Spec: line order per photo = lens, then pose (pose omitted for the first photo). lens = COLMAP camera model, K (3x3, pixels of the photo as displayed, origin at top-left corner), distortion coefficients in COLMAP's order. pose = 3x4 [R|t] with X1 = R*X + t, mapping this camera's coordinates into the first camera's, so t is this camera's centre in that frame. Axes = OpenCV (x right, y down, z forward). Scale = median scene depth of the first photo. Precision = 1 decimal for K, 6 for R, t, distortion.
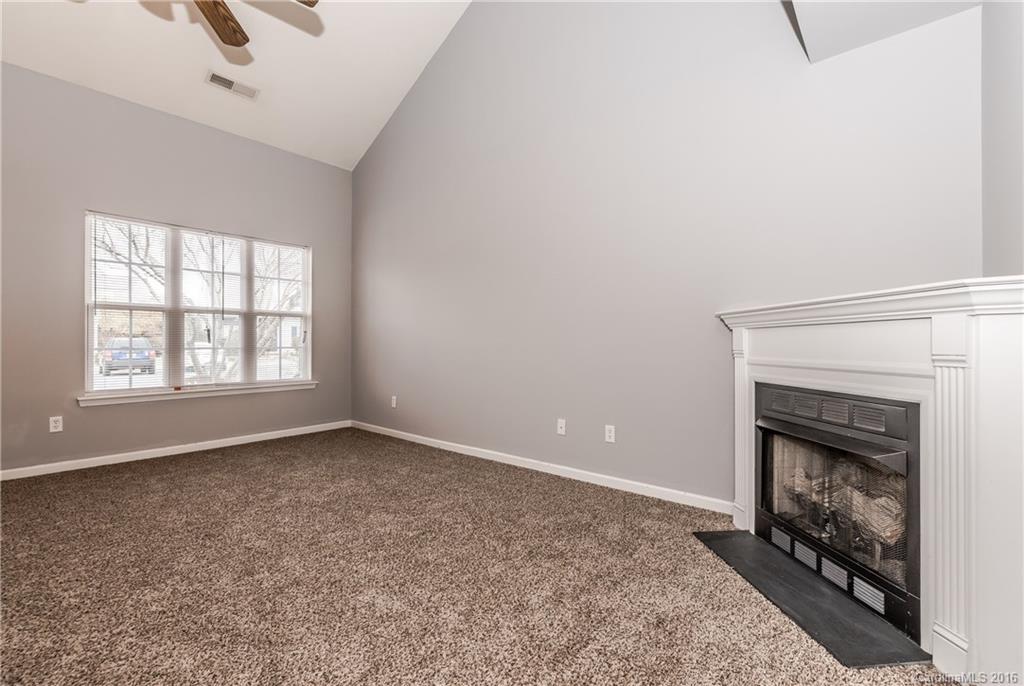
lens RADIAL K [[449.5, 0, 518.6], [0, 449.5, 347.8], [0, 0, 1]] dist [-0.000411, -0.000100]
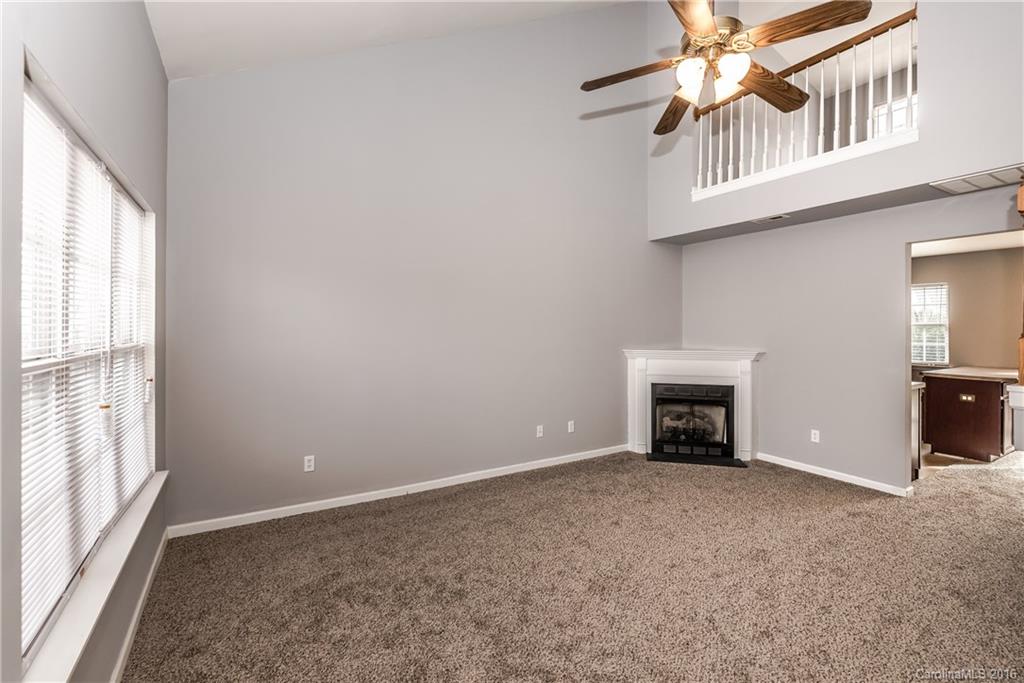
lens RADIAL K [[447.6, 0, 514.9], [0, 447.6, 329.2], [0, 0, 1]] dist [0.000957, 0.000254]
pose [[0.301175, -0.004395, 0.953559, -1.032122], [0.005597, 0.999980, 0.002841, -0.117380], [-0.953552, 0.004481, 0.301194, 0.544849]]
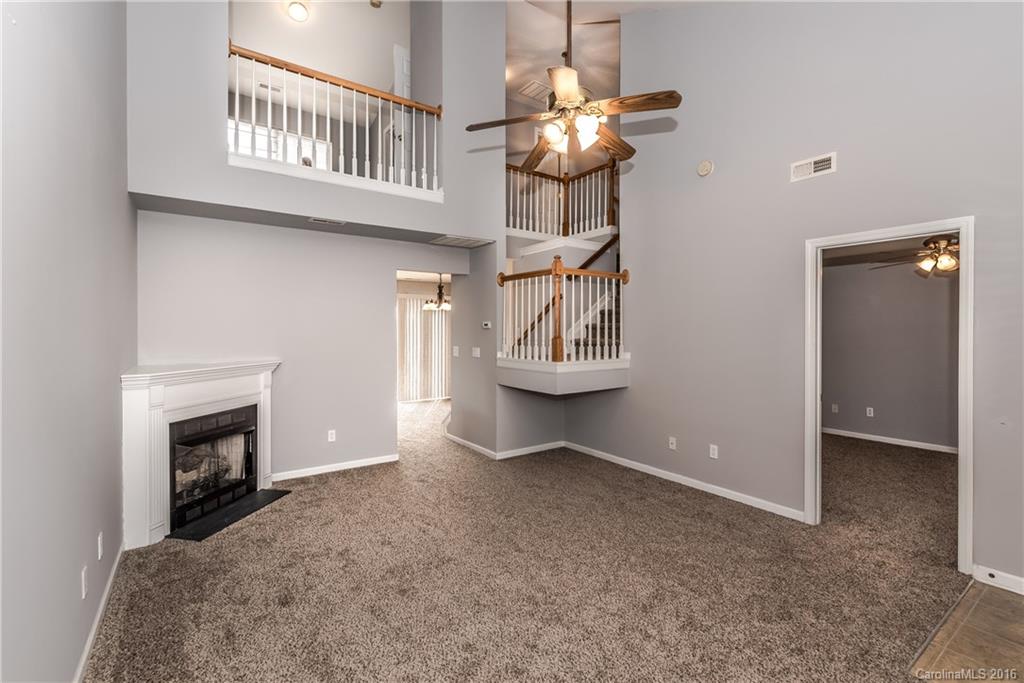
lens RADIAL K [[447.6, 0, 514.9], [0, 447.6, 329.2], [0, 0, 1]] dist [0.000957, 0.000254]
pose [[-0.968307, 0.000834, 0.249760, -0.485846], [0.003589, 0.999938, 0.010573, -0.136952], [-0.249736, 0.011134, -0.968250, 1.214046]]
